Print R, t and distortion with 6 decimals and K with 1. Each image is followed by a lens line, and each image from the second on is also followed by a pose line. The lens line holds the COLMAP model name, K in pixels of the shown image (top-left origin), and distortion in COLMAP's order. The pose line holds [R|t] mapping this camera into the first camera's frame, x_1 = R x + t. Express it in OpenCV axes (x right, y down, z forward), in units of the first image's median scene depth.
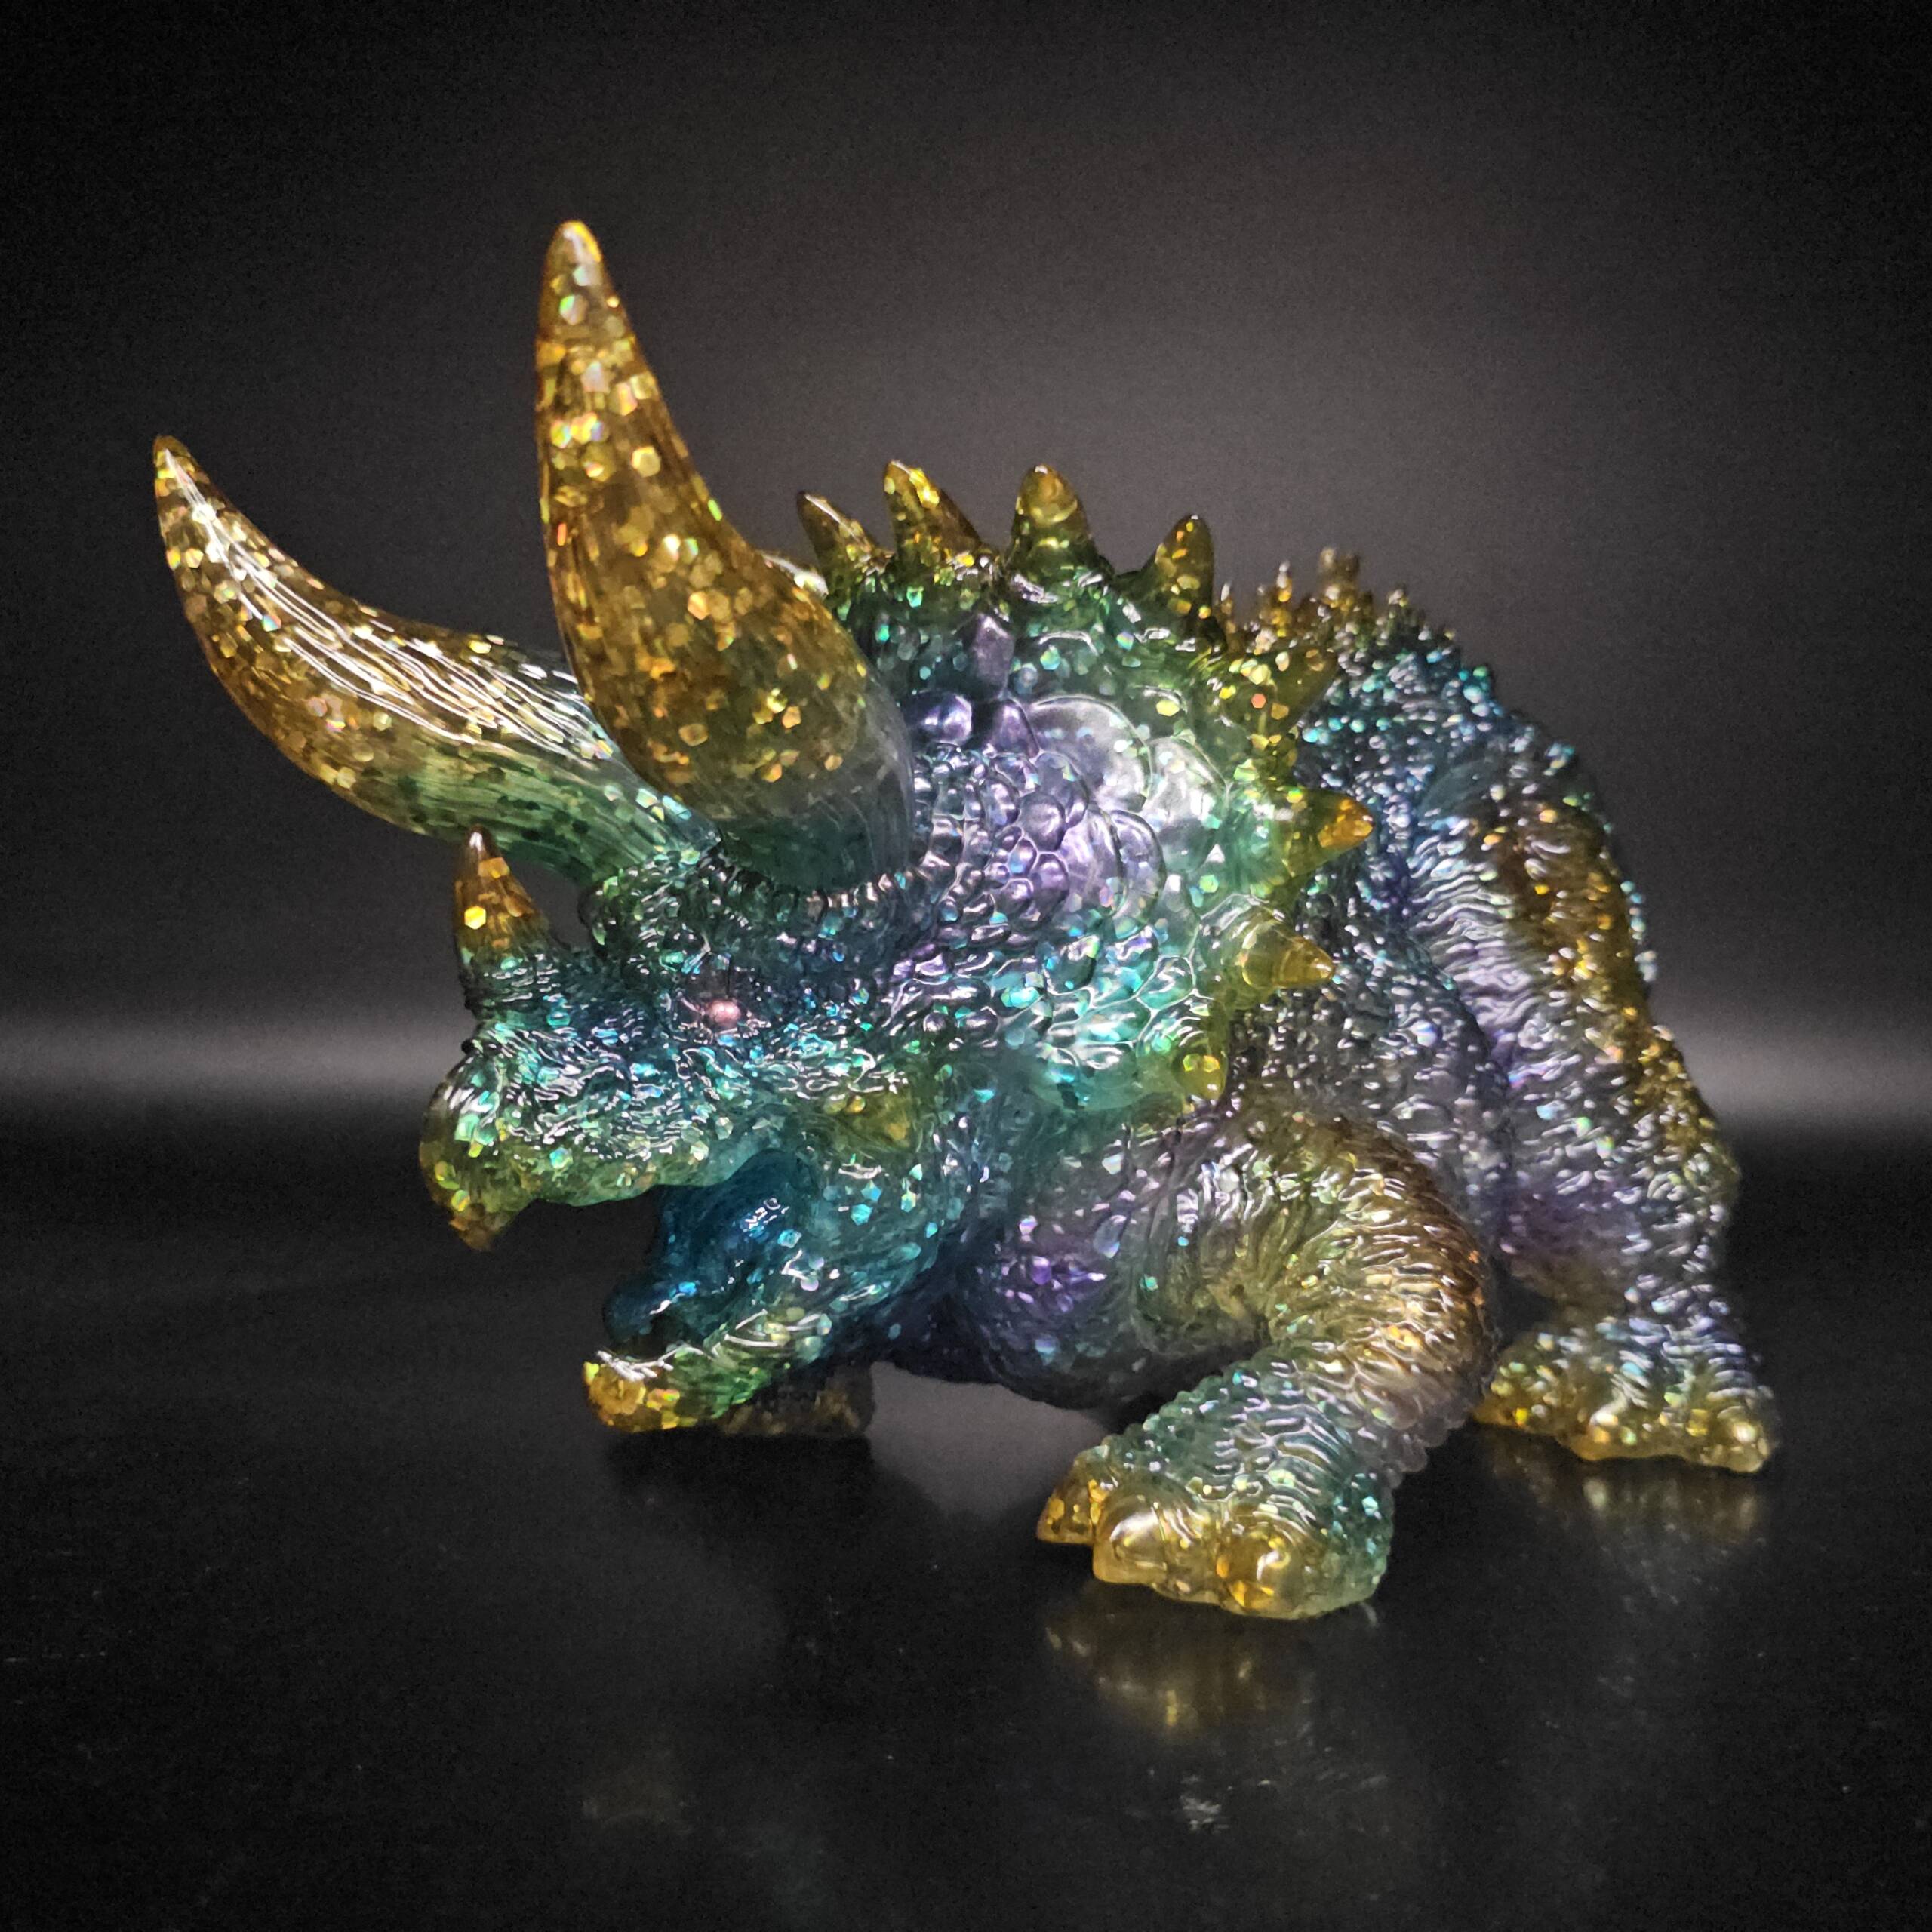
lens RADIAL K [[1834.6, 0, 965.0], [0, 1834.6, 967.2], [0, 0, 1]] dist [-0.008258, 0.000000]
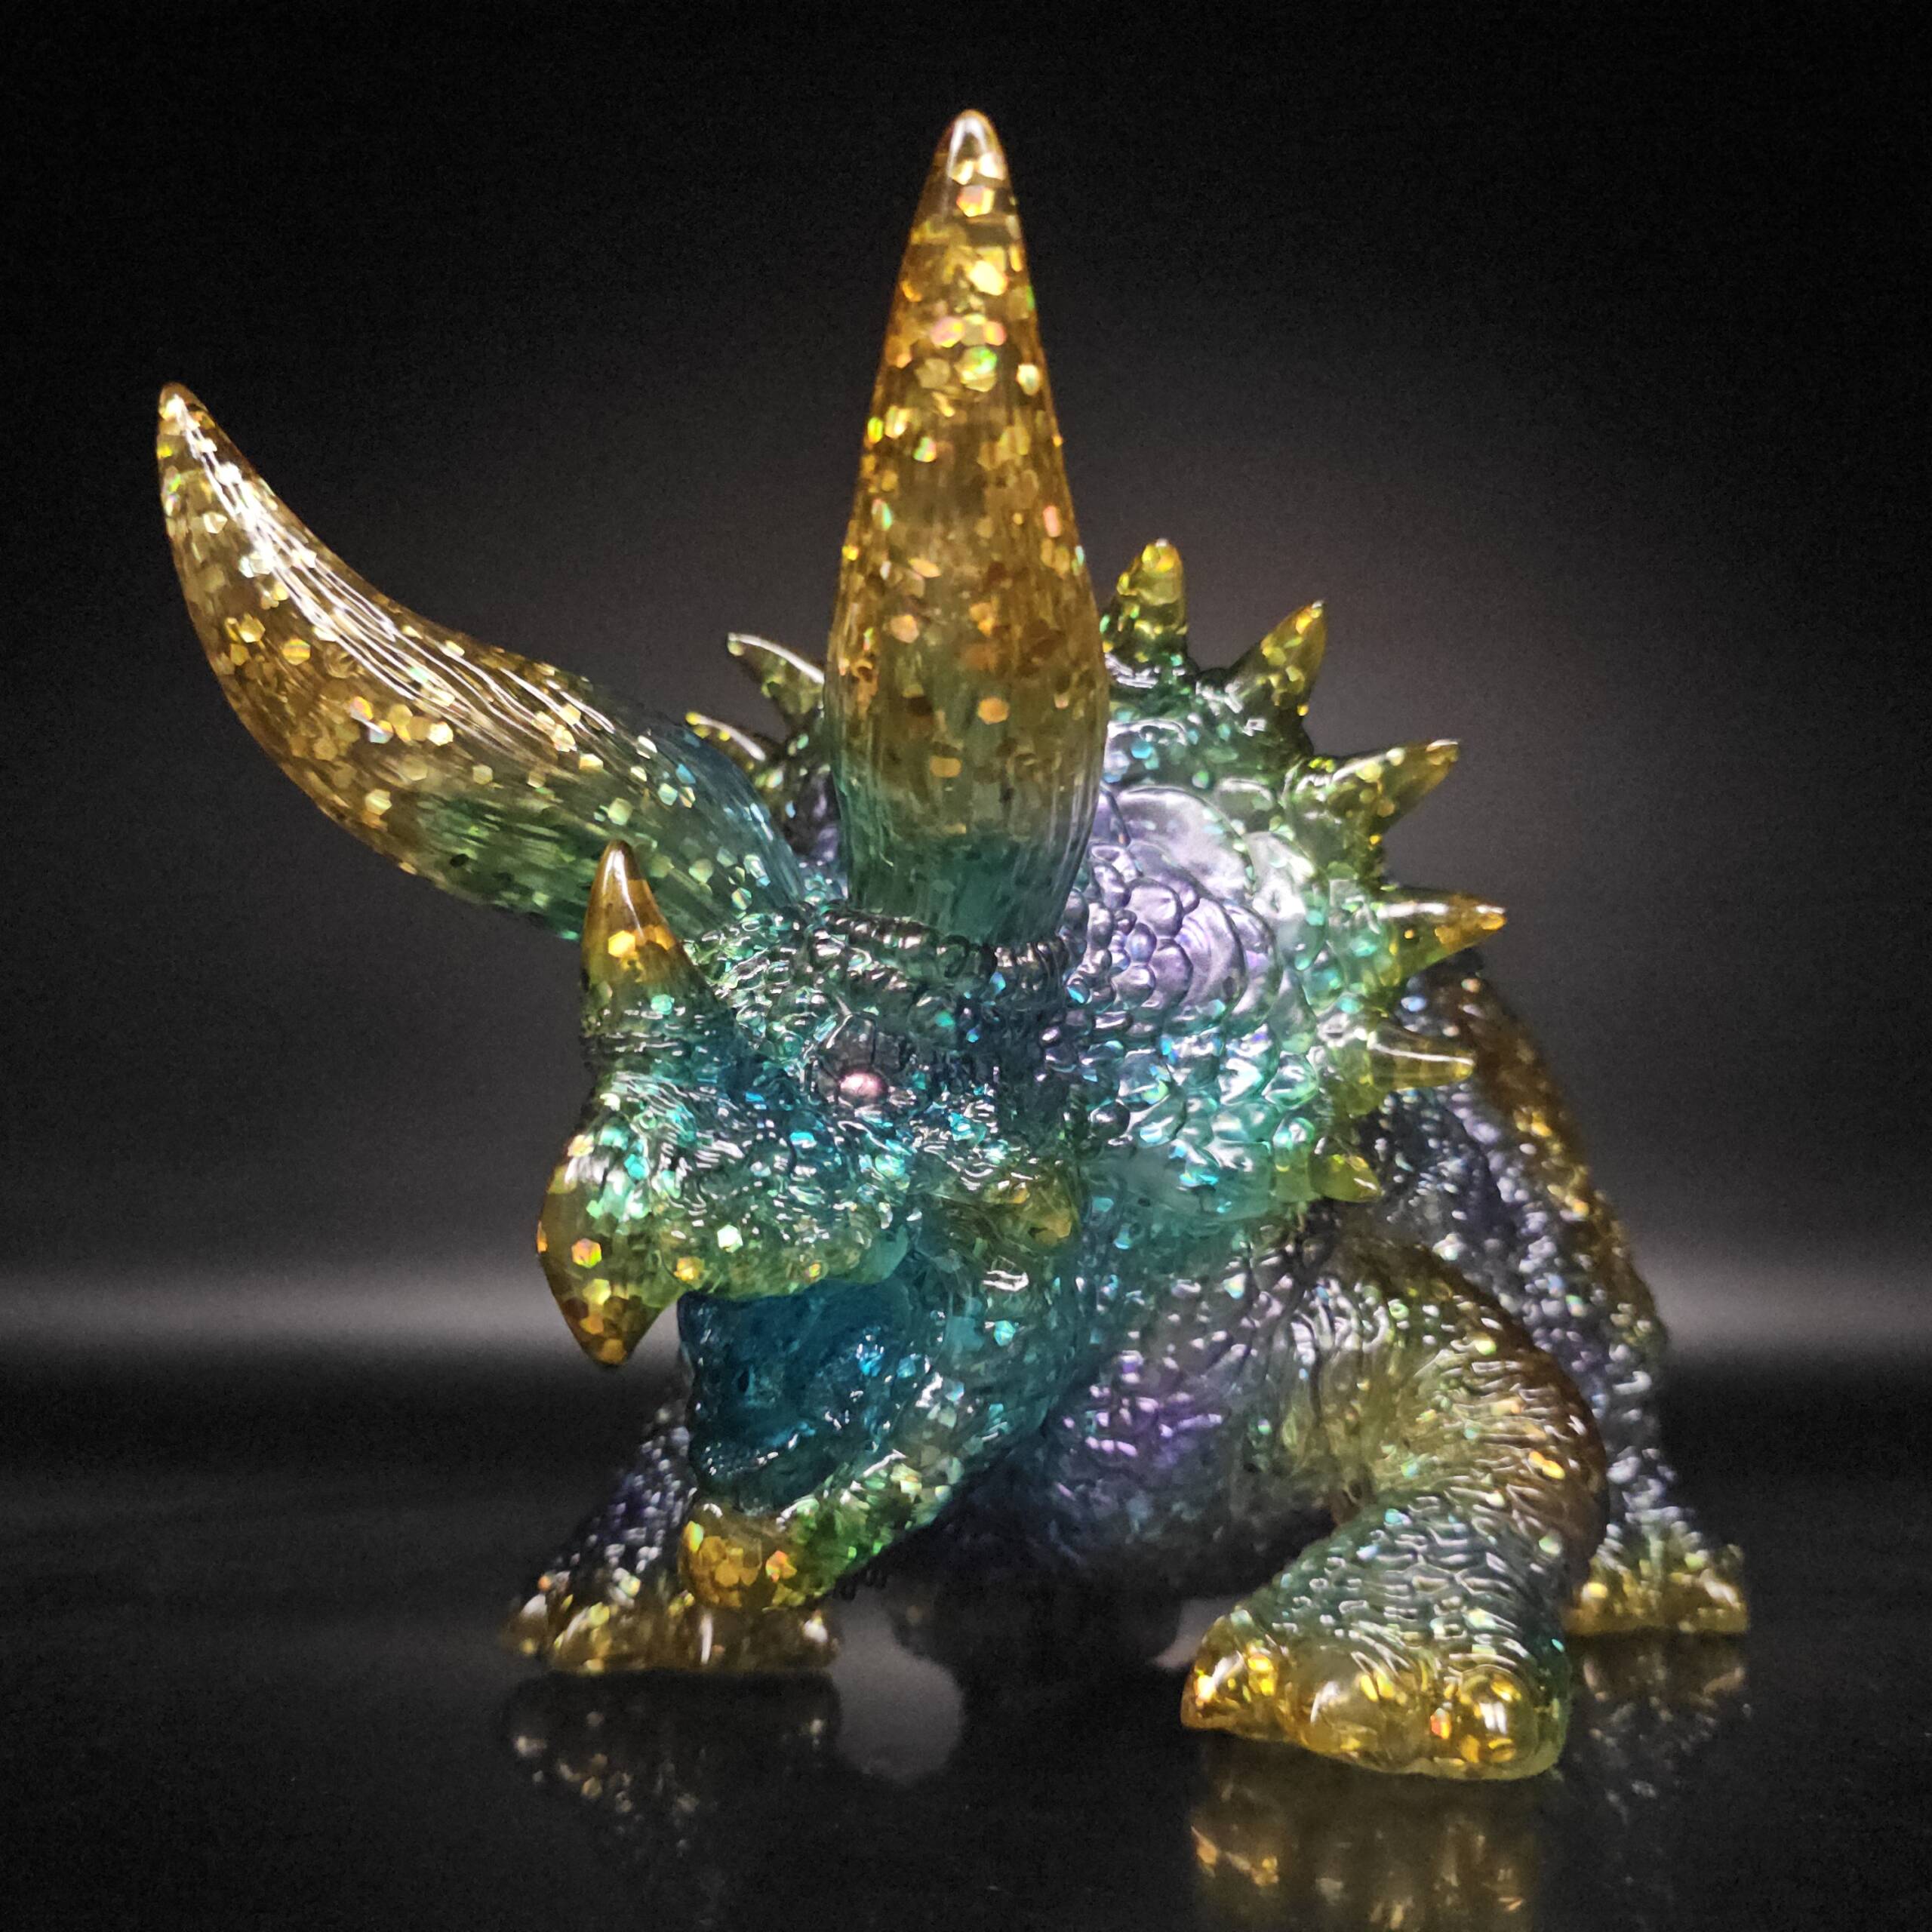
lens RADIAL K [[1834.6, 0, 966.5], [0, 1834.6, 965.9], [0, 0, 1]] dist [-0.008258, 0.000000]
pose [[0.960601, 0.045608, 0.274162, -0.299198], [0.005797, 0.982941, -0.183830, 0.117640], [-0.277869, 0.178176, 0.943950, 0.160959]]
